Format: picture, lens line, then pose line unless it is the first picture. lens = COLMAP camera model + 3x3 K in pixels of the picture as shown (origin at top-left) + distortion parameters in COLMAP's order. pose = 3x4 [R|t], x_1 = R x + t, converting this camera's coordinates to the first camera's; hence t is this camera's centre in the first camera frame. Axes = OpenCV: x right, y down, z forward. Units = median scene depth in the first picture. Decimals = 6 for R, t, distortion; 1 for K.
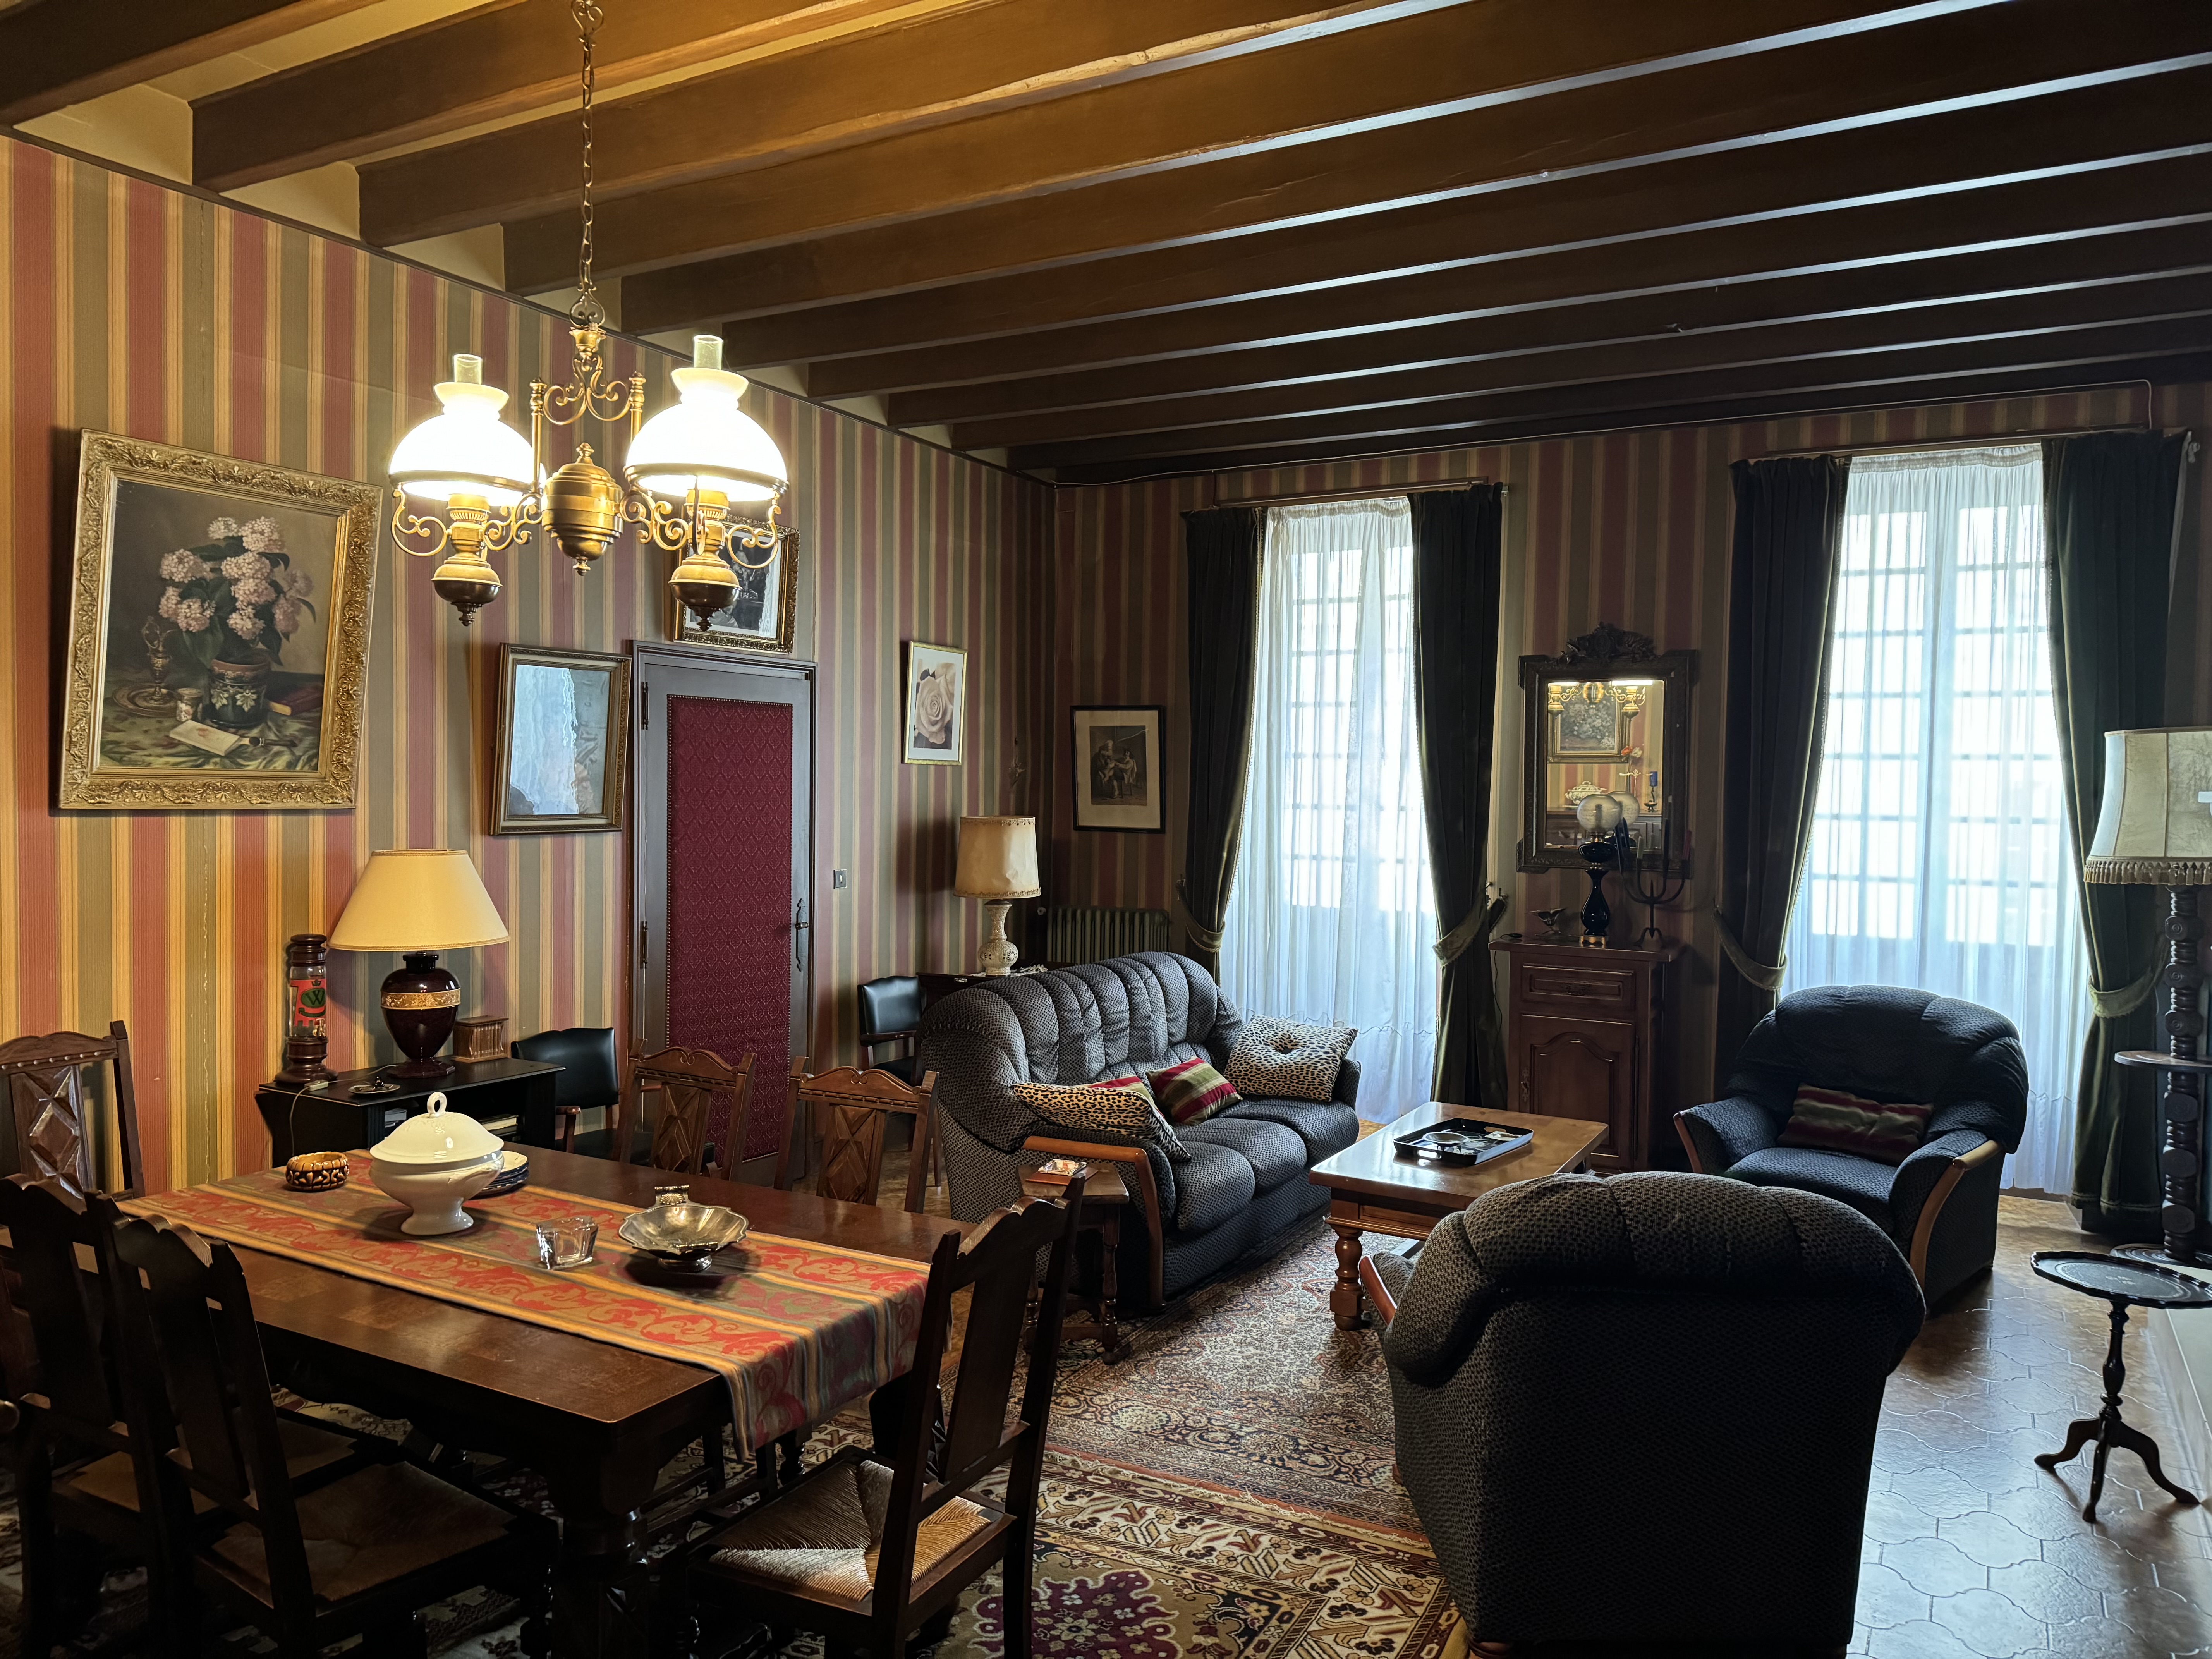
lens RADIAL K [[1554.6, 0, 1113.6], [0, 1554.6, 779.1], [0, 0, 1]] dist [0.097154, -0.111171]
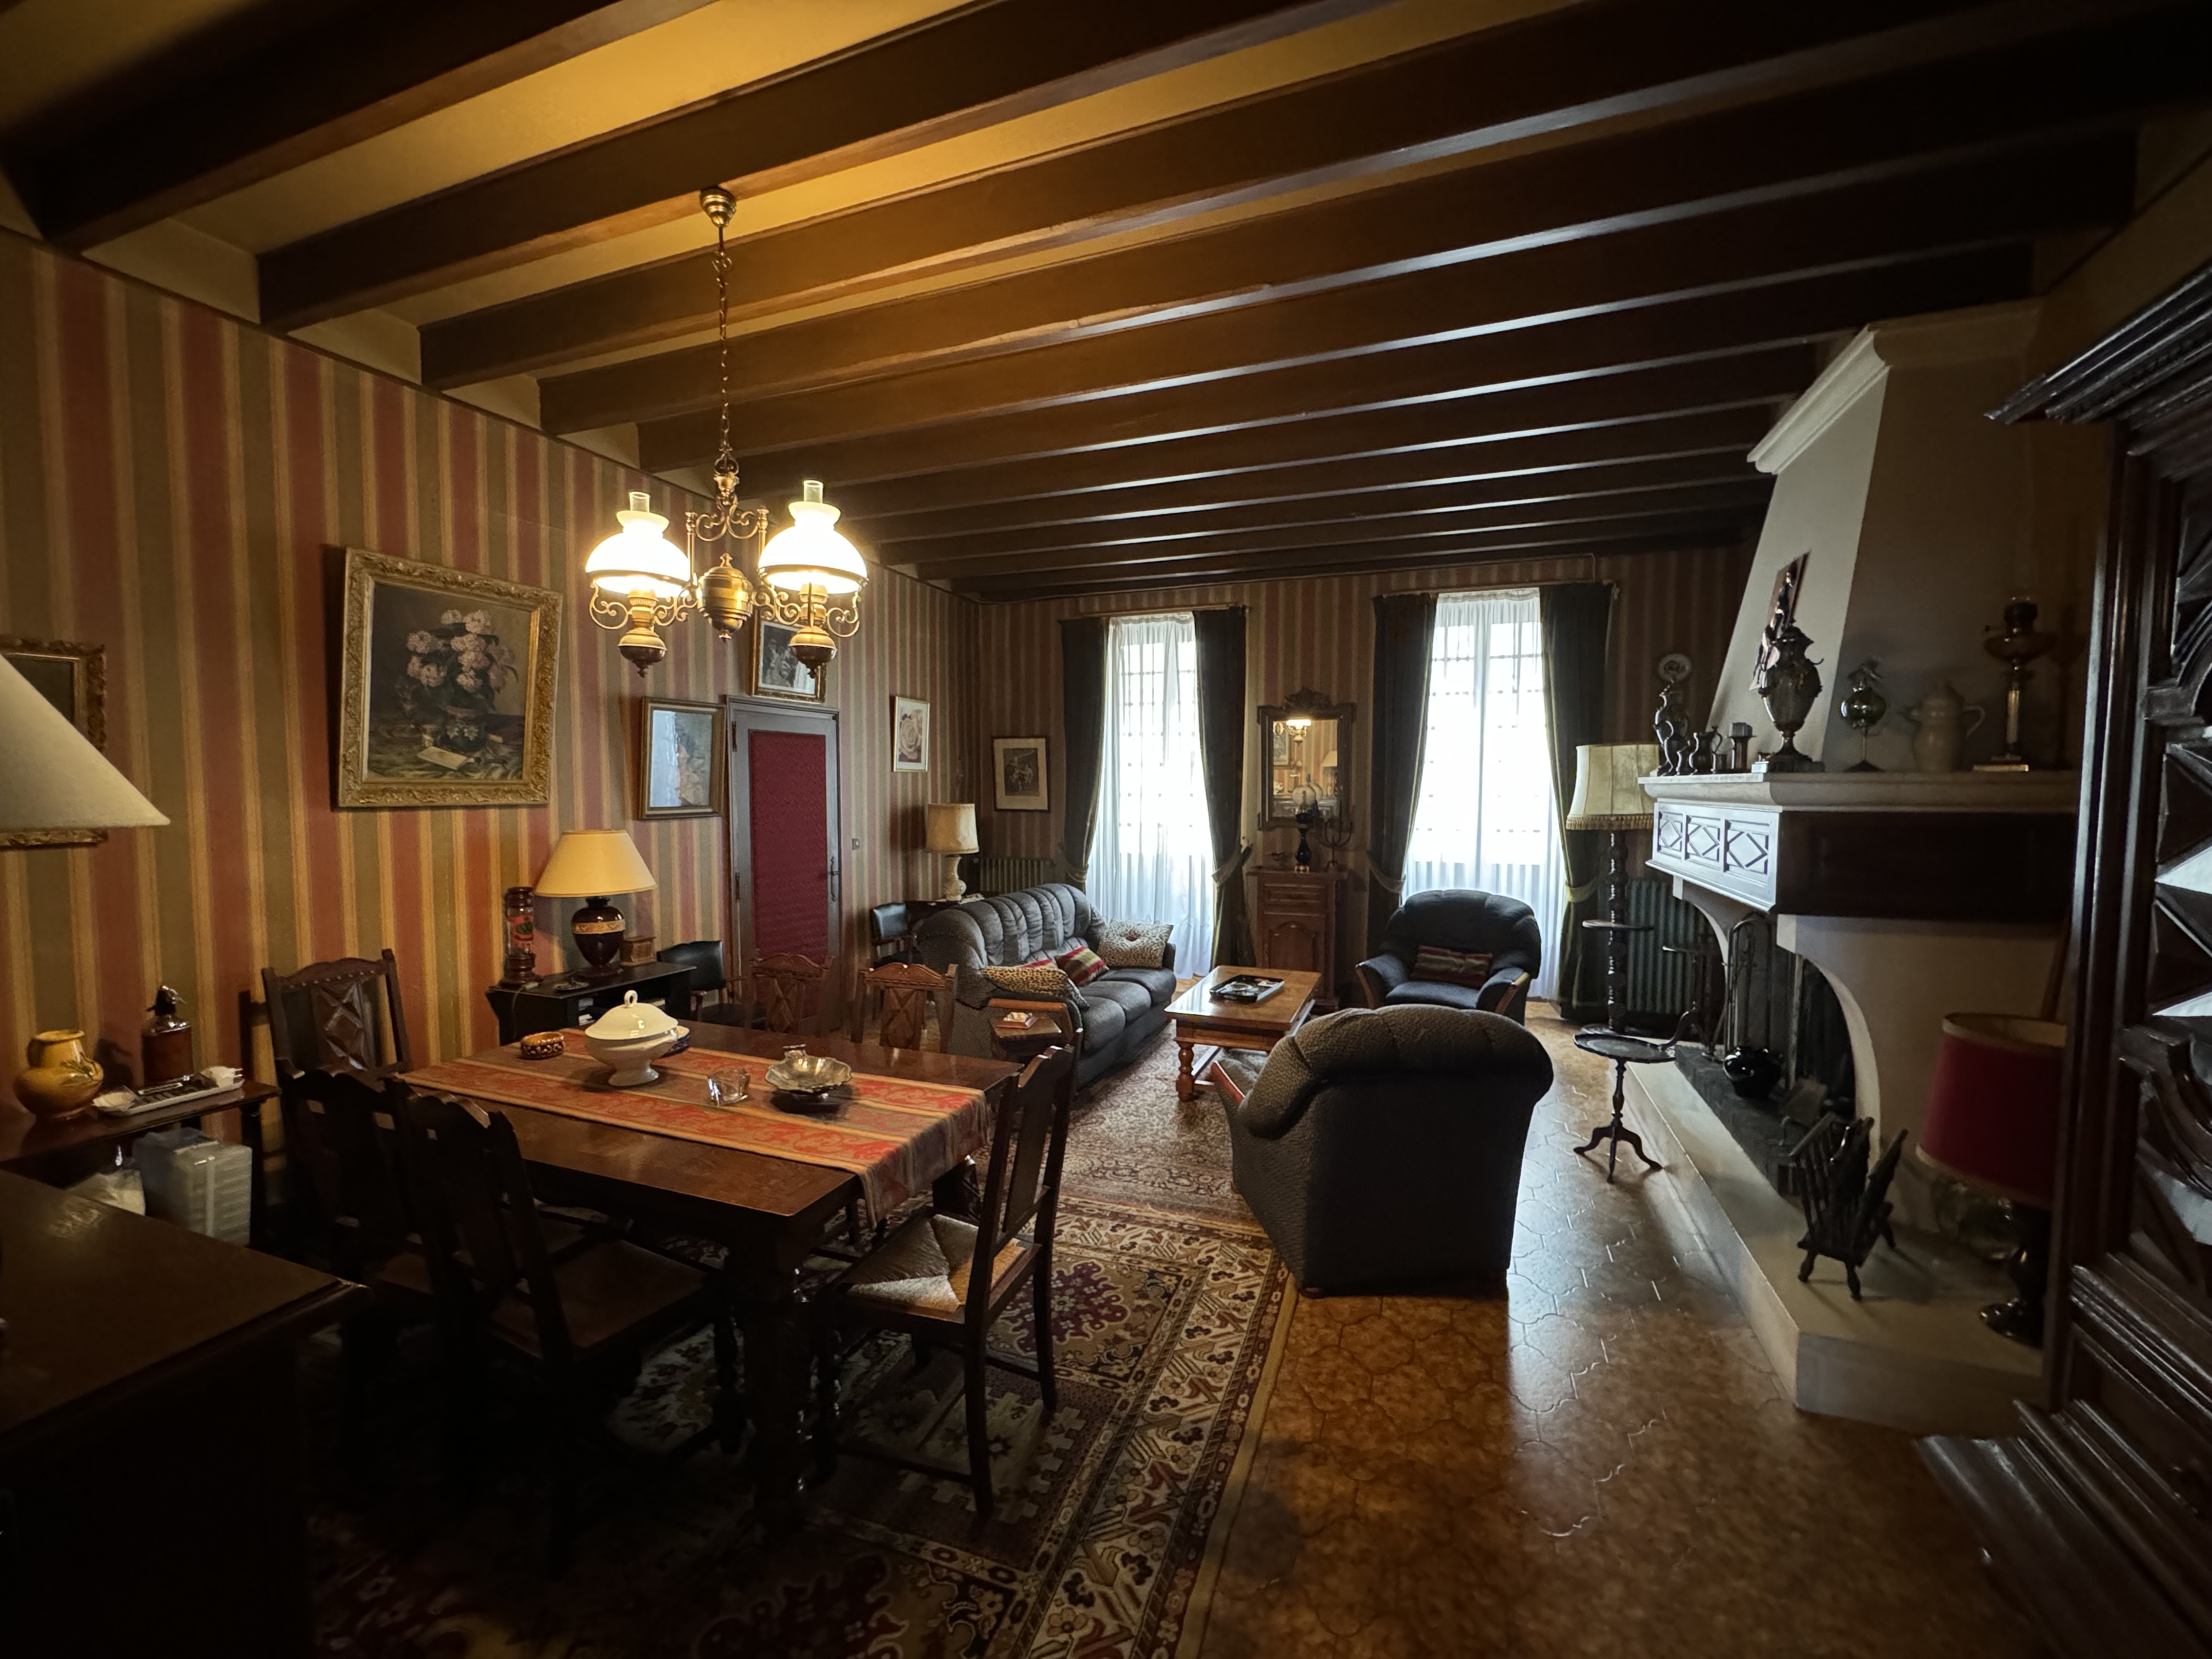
lens RADIAL K [[888.8, 0, 1107.1], [0, 888.8, 804.7], [0, 0, 1]] dist [0.003266, 0.000196]
pose [[0.989997, -0.016837, 0.140081, -0.068159], [0.013344, 0.999577, 0.025838, 0.004682], [-0.140457, -0.023711, 0.989803, 0.075919]]
